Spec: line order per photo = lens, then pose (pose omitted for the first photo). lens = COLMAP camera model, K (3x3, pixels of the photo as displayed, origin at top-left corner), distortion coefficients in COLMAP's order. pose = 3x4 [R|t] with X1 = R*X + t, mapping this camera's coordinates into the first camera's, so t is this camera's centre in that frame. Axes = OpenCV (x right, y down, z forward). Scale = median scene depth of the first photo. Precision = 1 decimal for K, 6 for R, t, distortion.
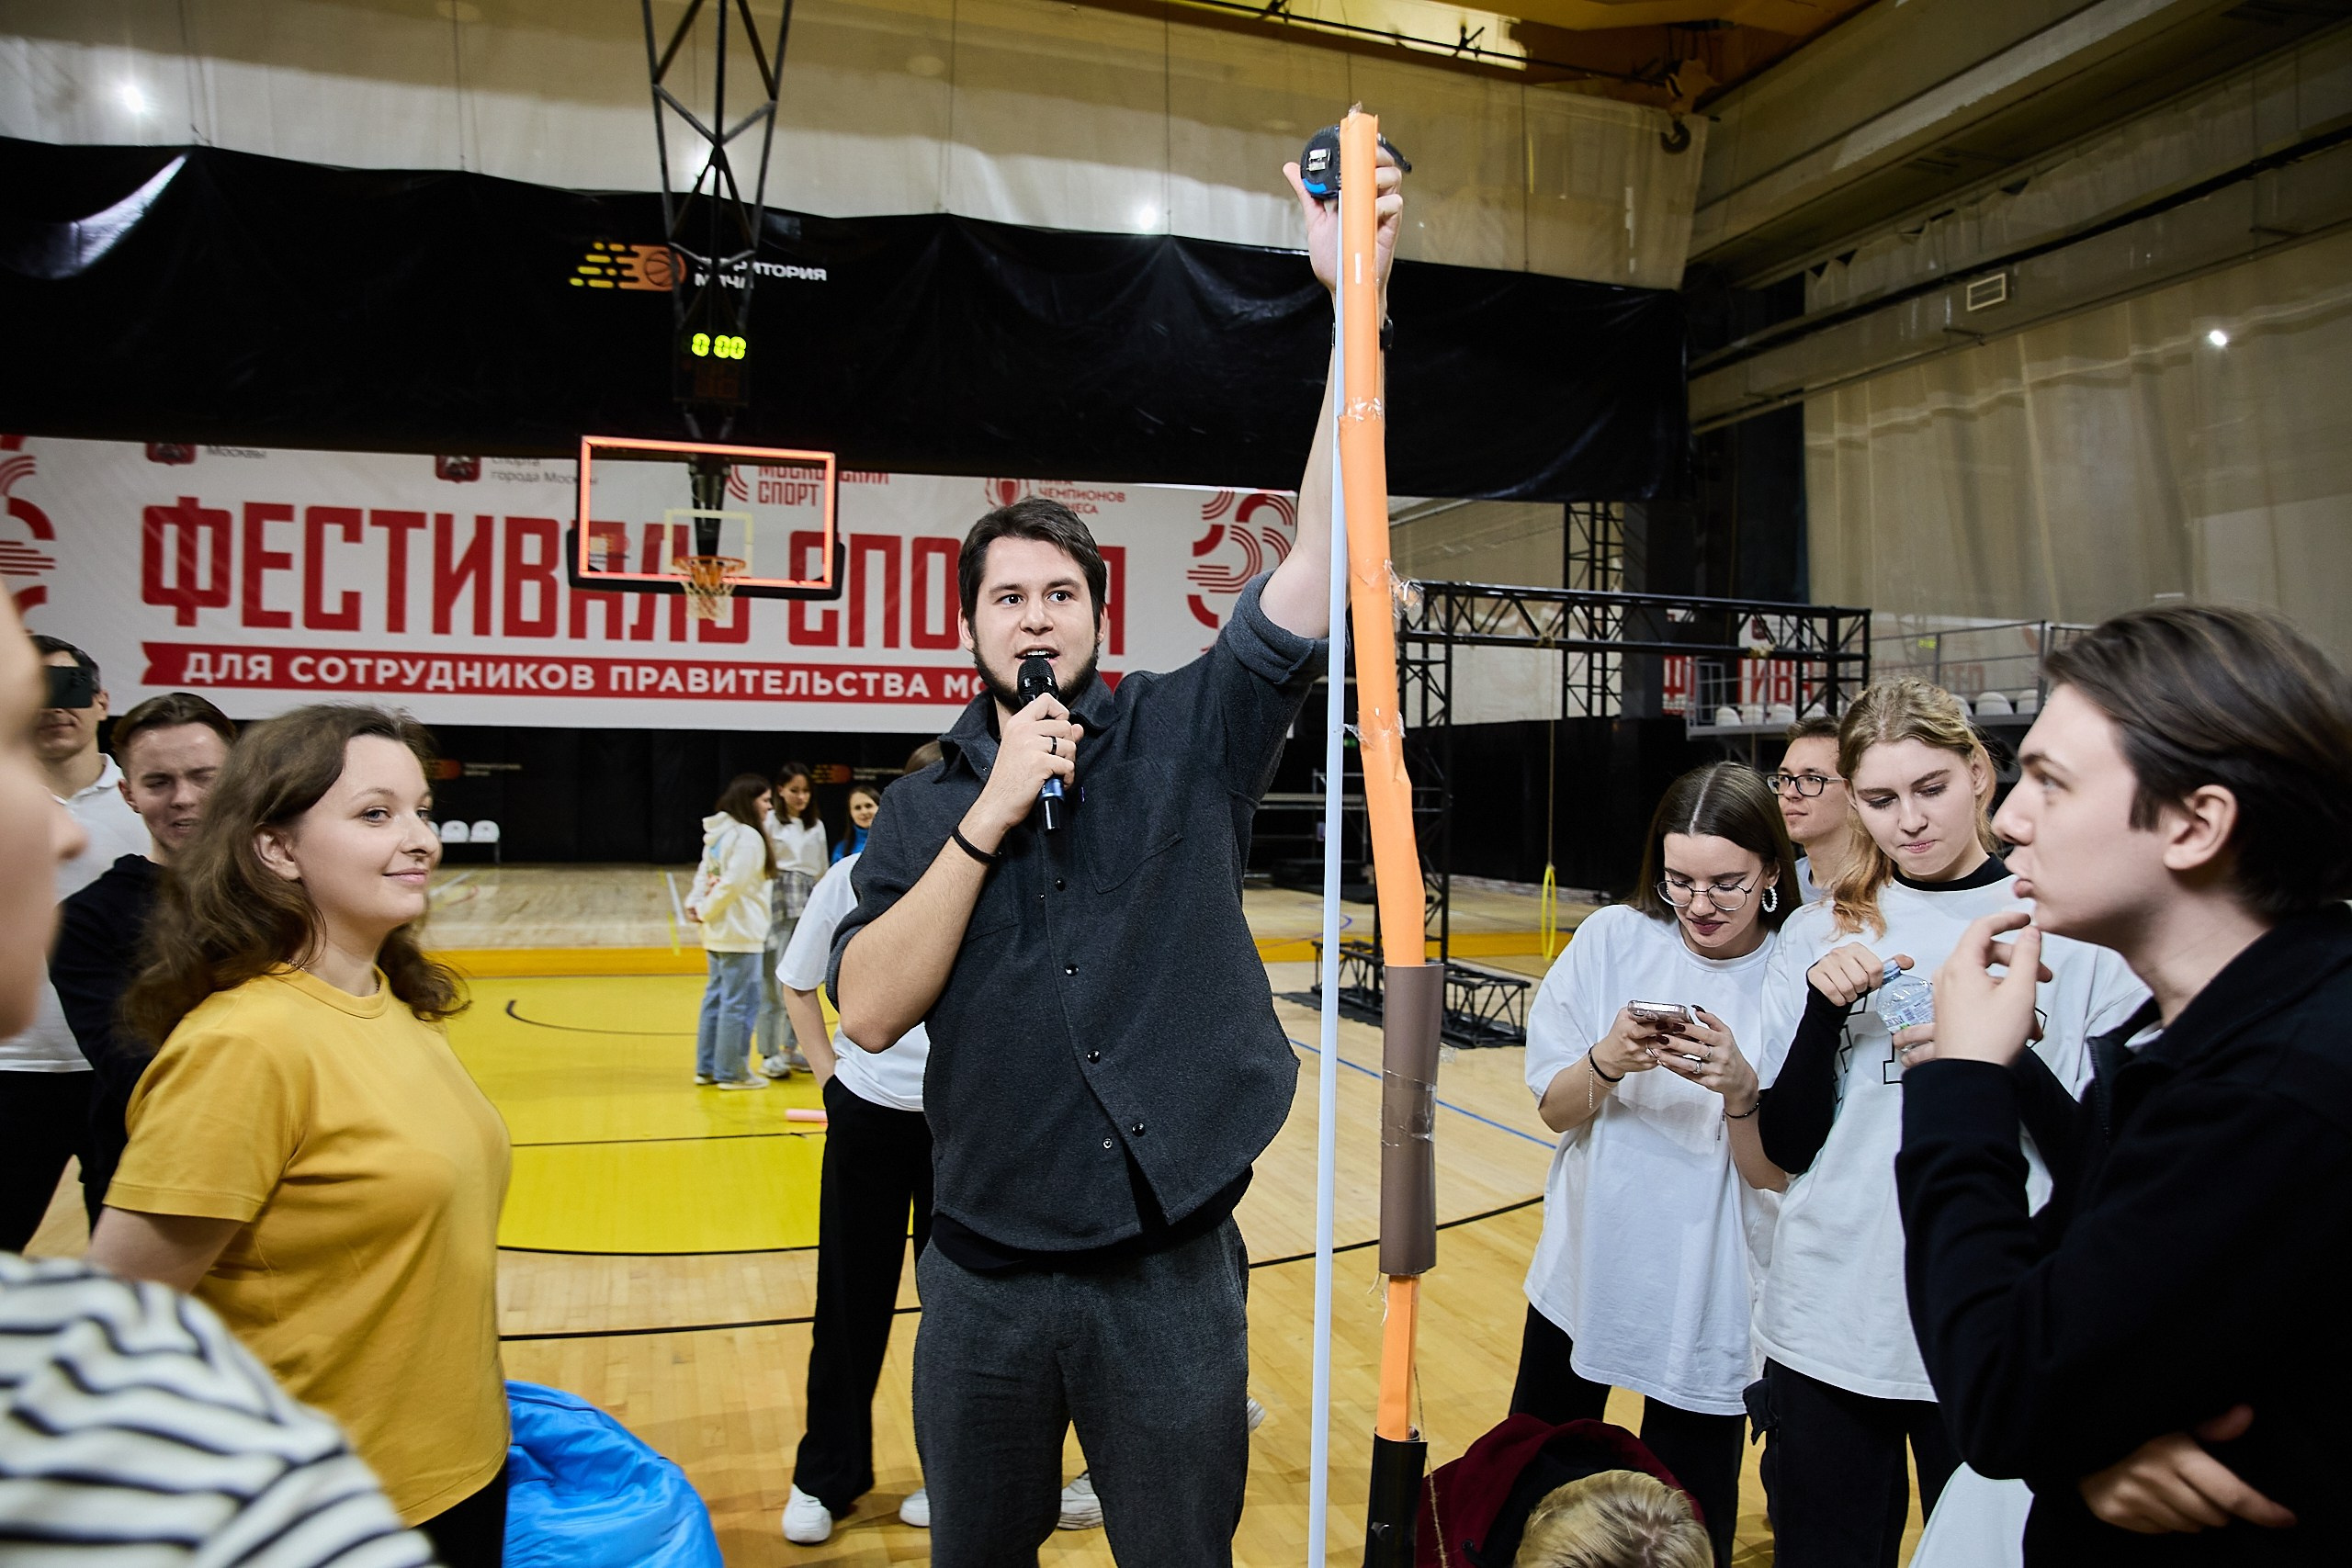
lens RADIAL K [[1619.2, 0, 1177.9], [0, 1619.2, 795.3], [0, 0, 1]] dist [-0.109698, 0.088007]
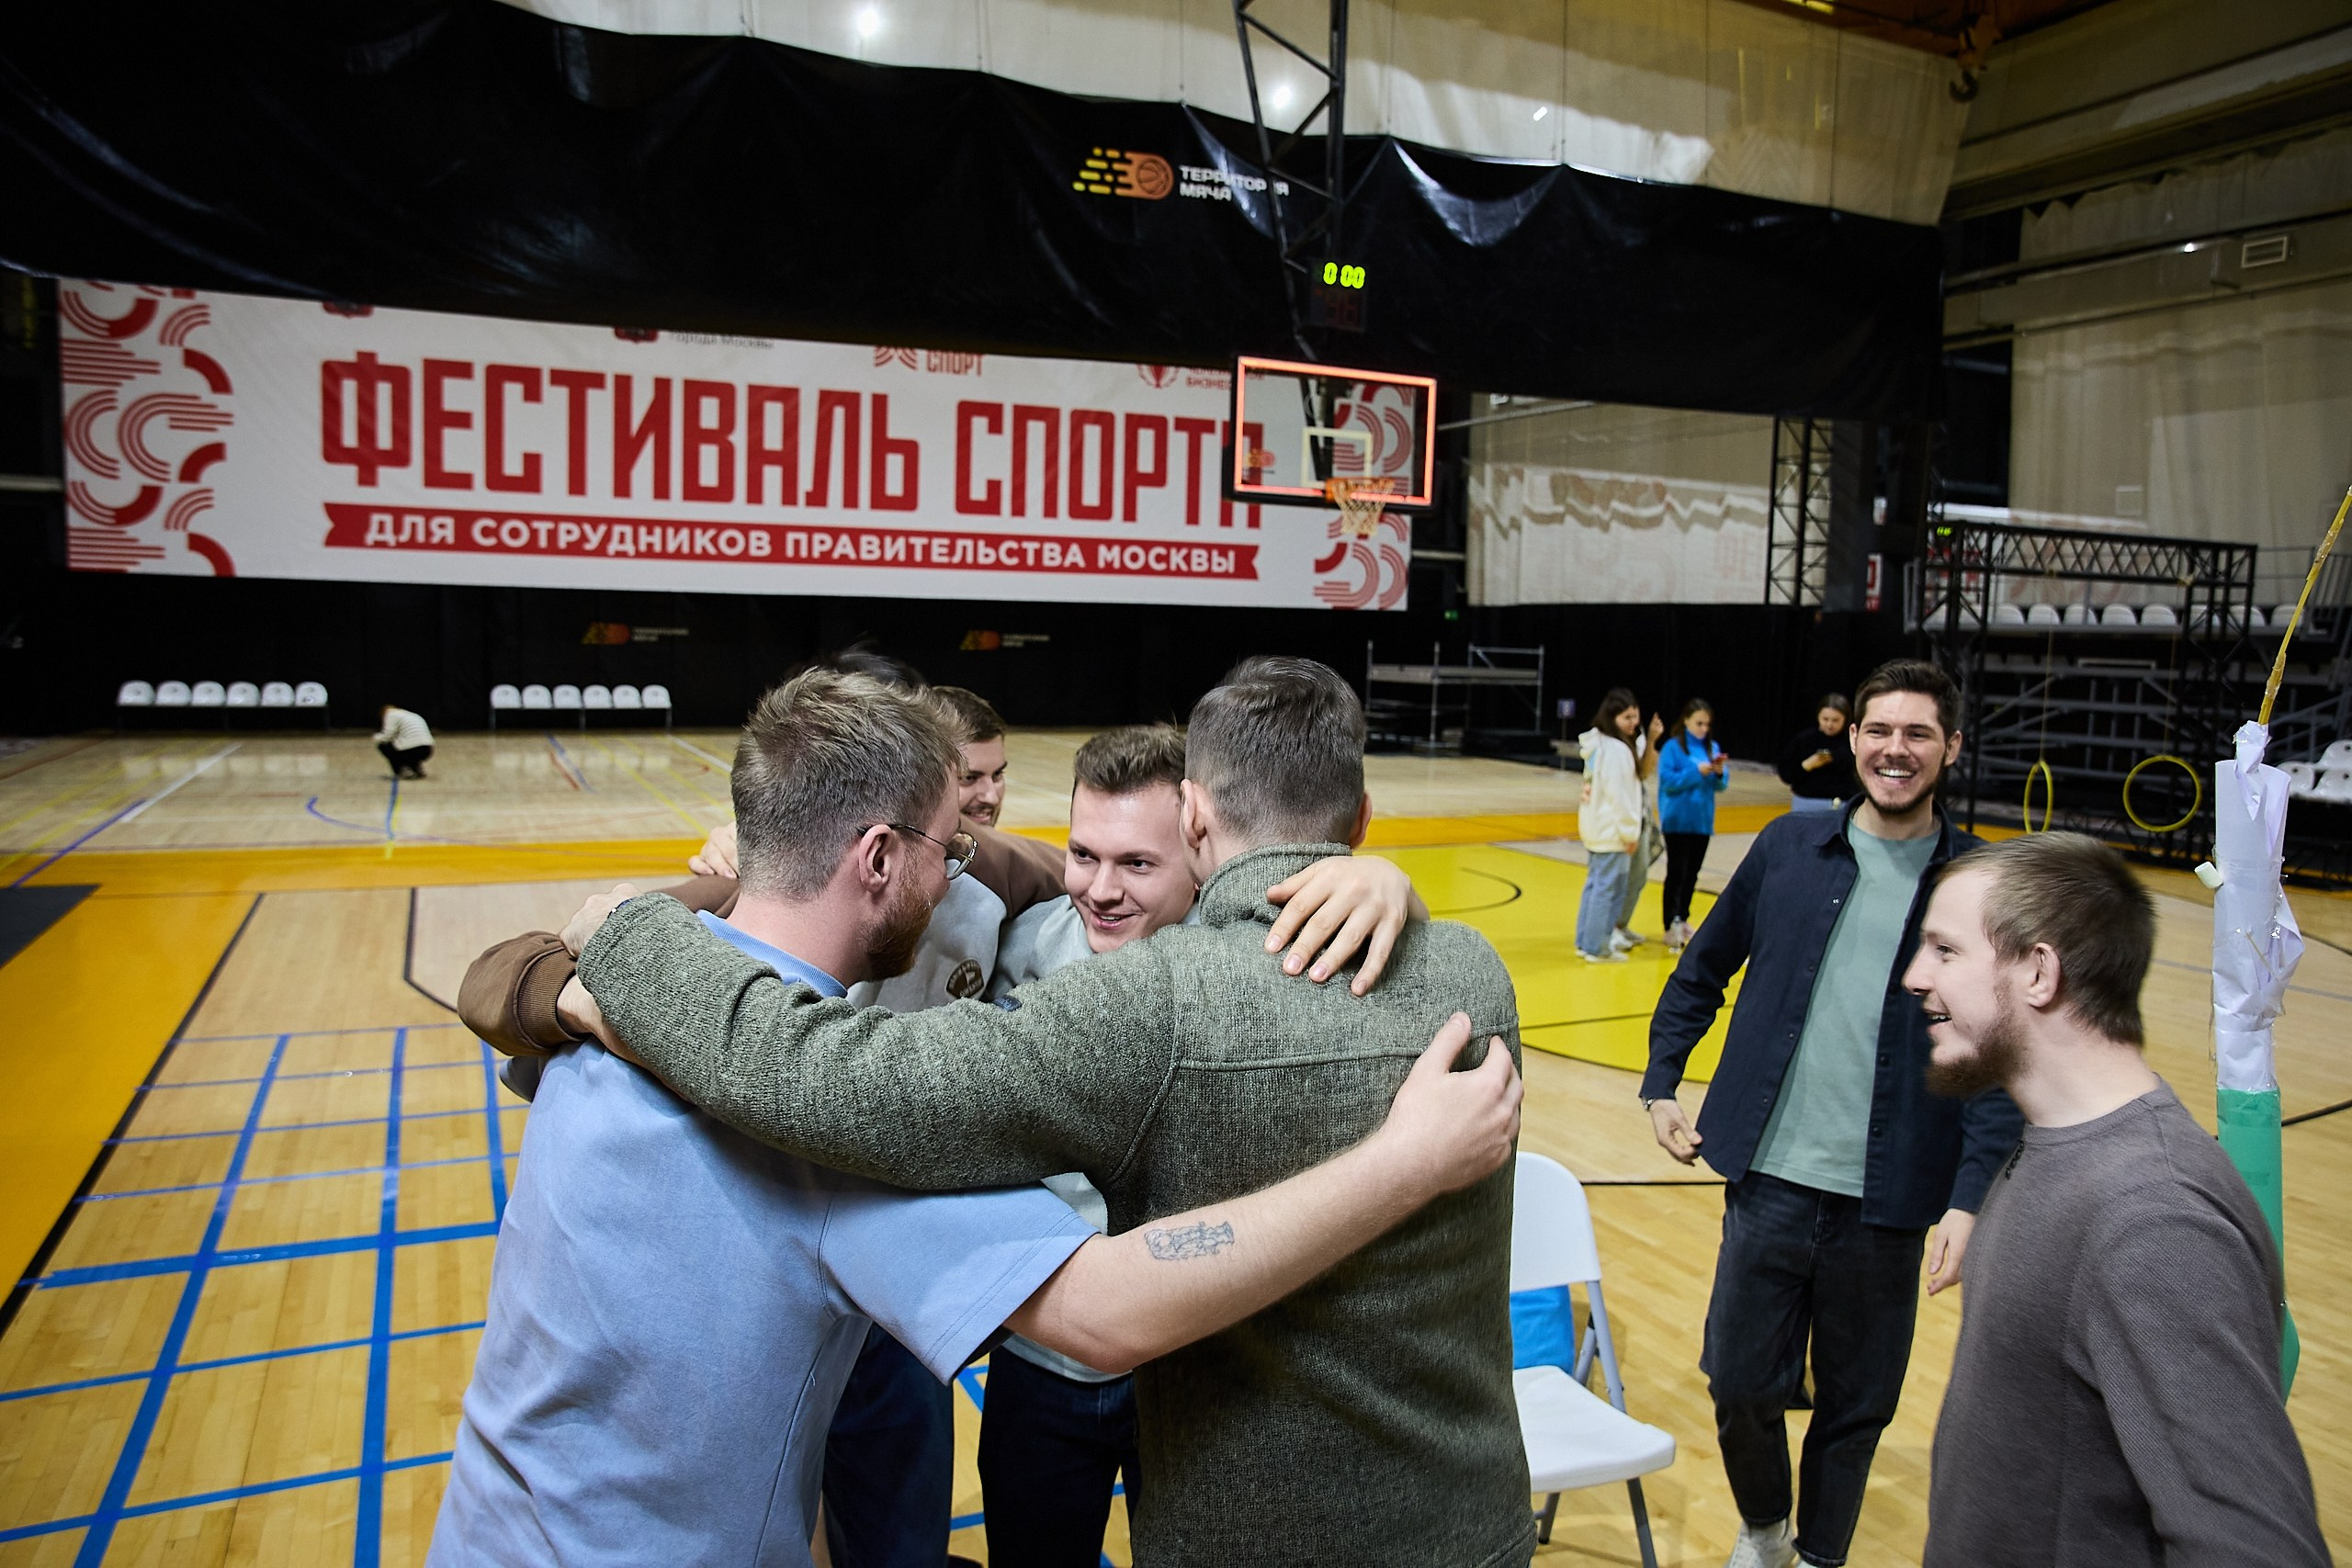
lens RADIAL K [[1619.2, 0, 1182.9], [0, 1619.2, 803.0], [0, 0, 1]] dist [-0.109698, 0.088007]
pose [[0.993318, 0.000713, 0.115408, -0.242432], [-0.012023, 0.995179, 0.097331, -0.013777], [-0.114782, -0.098068, 0.988538, -0.044788]]
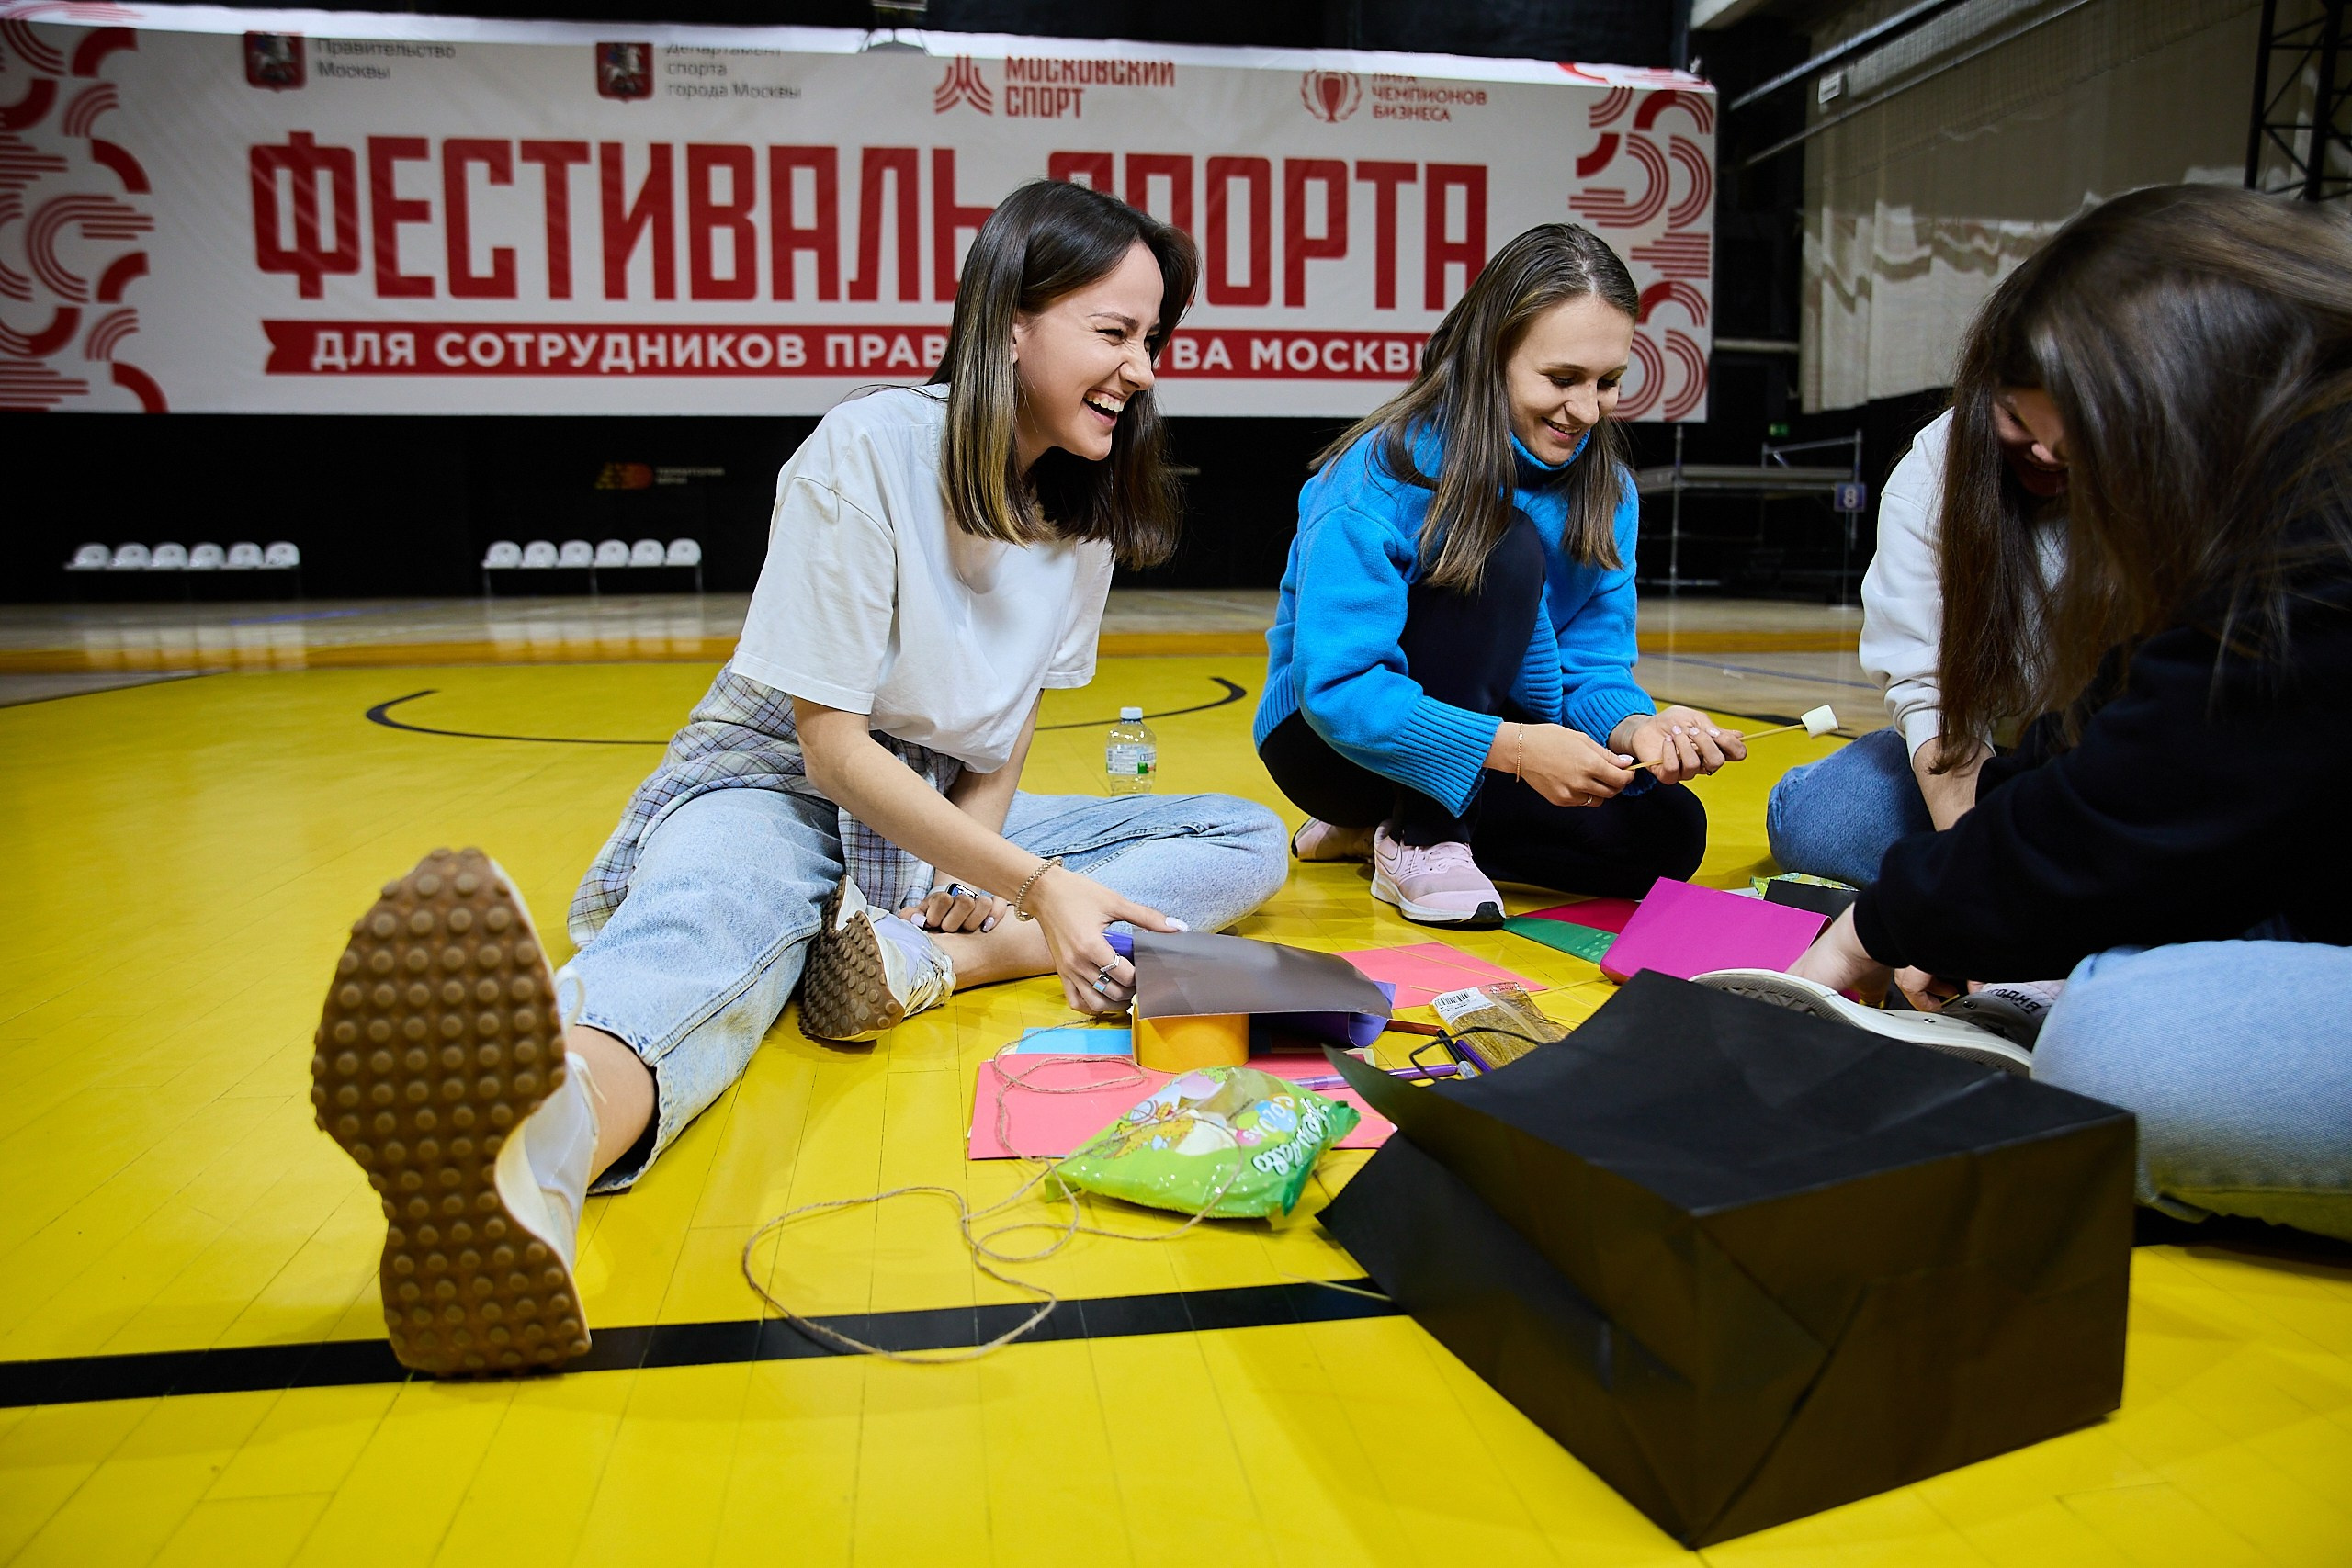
lens RADIAL K [[1619.2, 0, 1173.3], [0, 1619.2, 788.0], [0, 0, 1]] dist [-0.109698, 0.088007]
pose [[0.984820, 0.008736, -0.173360, -0.054461], [0.013564, 0.991806, 0.127034, 0.044997], [0.173049, -0.127457, 0.976631, 0.258157]]
